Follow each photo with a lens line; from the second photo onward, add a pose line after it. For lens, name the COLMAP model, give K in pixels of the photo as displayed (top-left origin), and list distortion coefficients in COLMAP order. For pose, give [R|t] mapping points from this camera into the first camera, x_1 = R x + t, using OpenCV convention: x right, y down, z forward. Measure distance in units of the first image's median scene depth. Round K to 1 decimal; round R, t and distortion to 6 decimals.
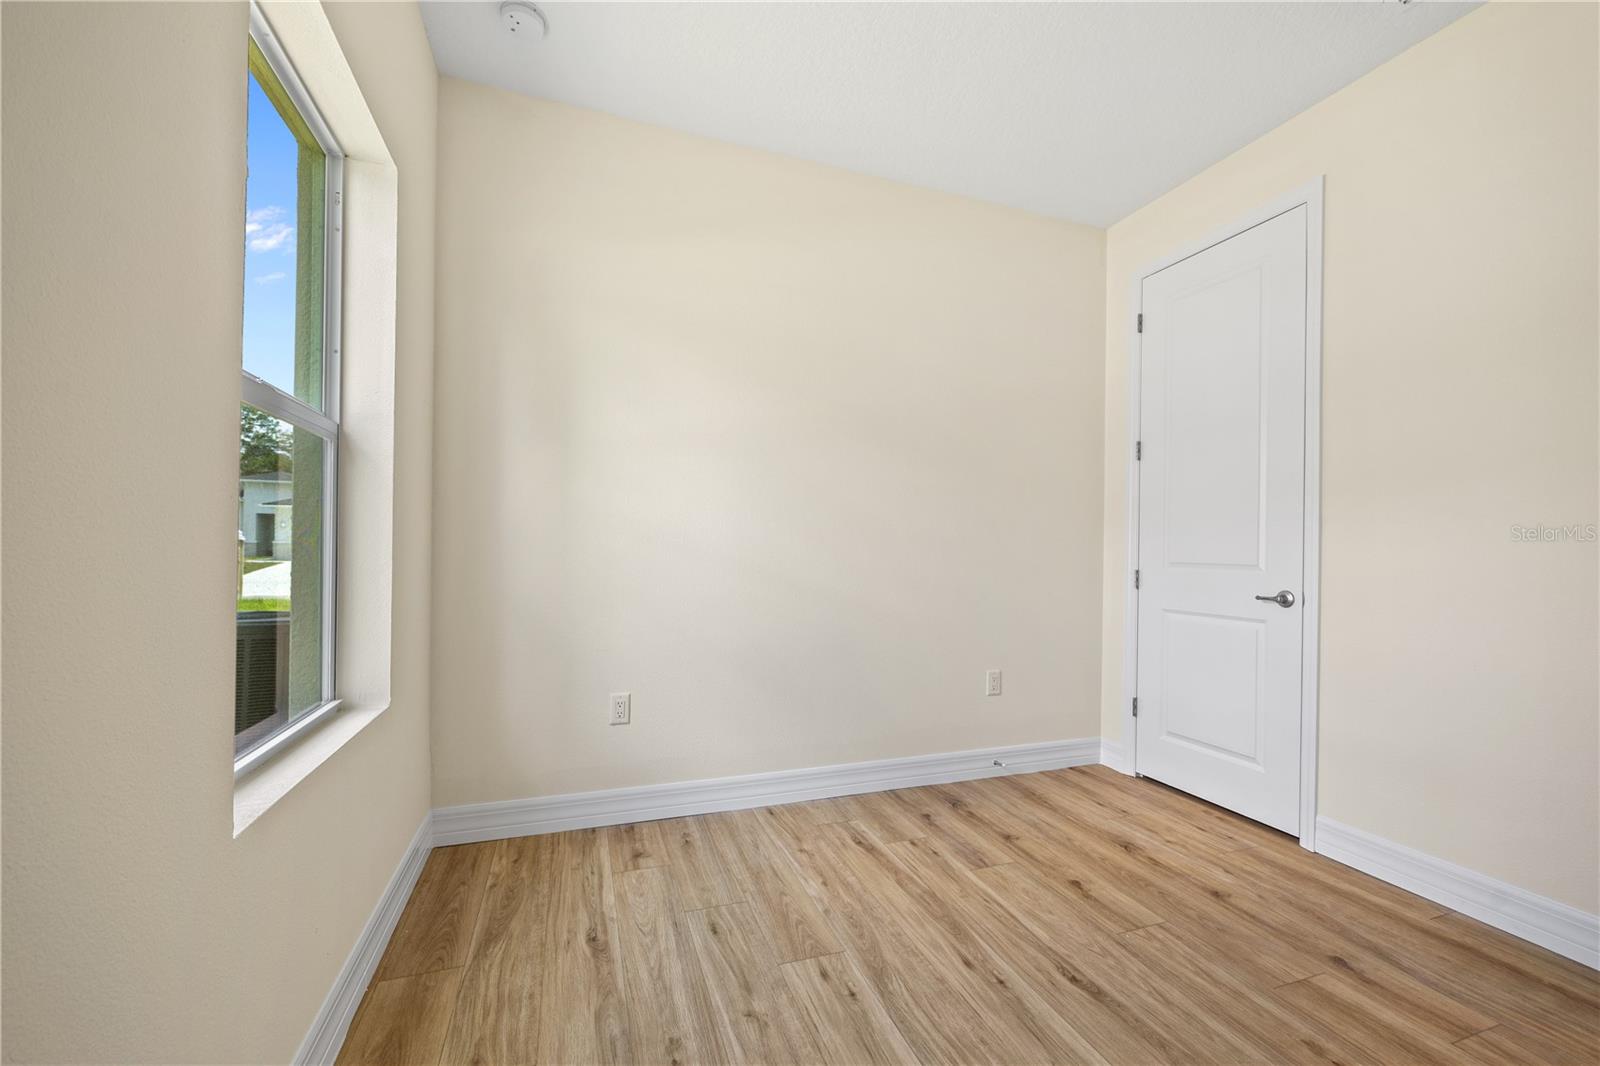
lens RADIAL K [[646.4, 0, 801.3], [0, 646.4, 560.7], [0, 0, 1]] dist [0.002758, 0.000310]
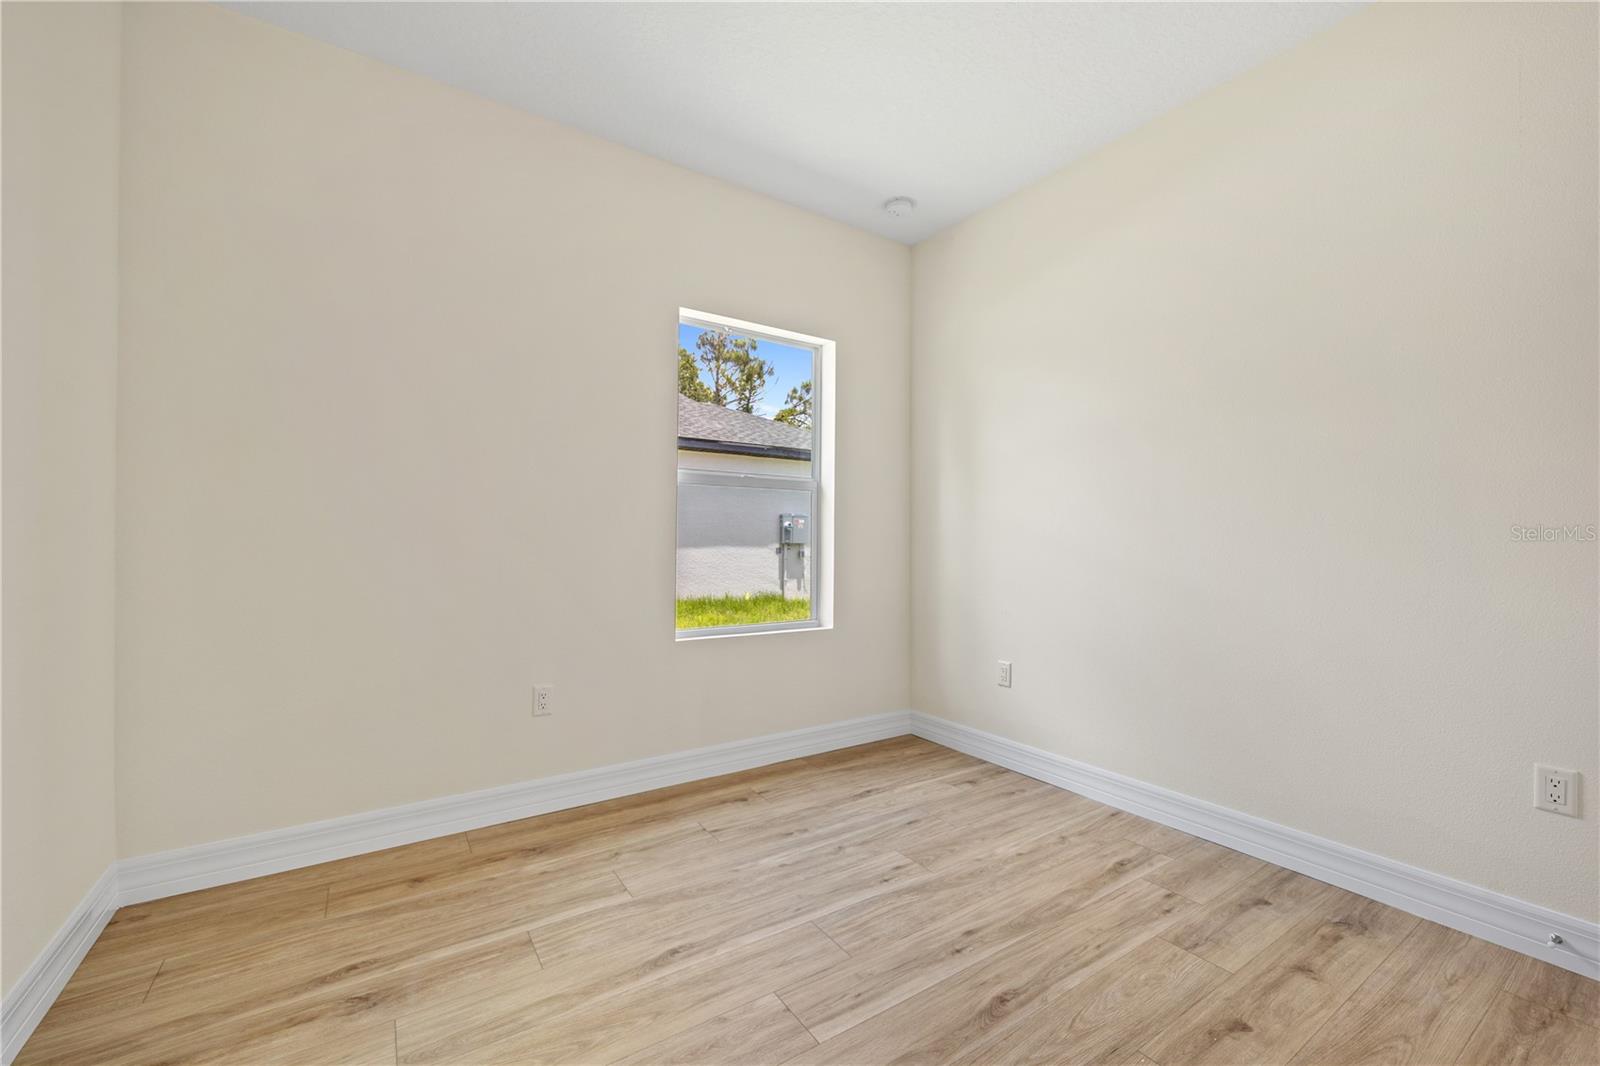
lens RADIAL K [[646.4, 0, 804.3], [0, 646.4, 526.0], [0, 0, 1]] dist [0.002758, 0.000310]
pose [[0.246763, -0.037703, -0.968342, 0.991184], [-0.019253, 0.998855, -0.043797, 0.008759], [0.968884, 0.029451, 0.245755, 0.367261]]
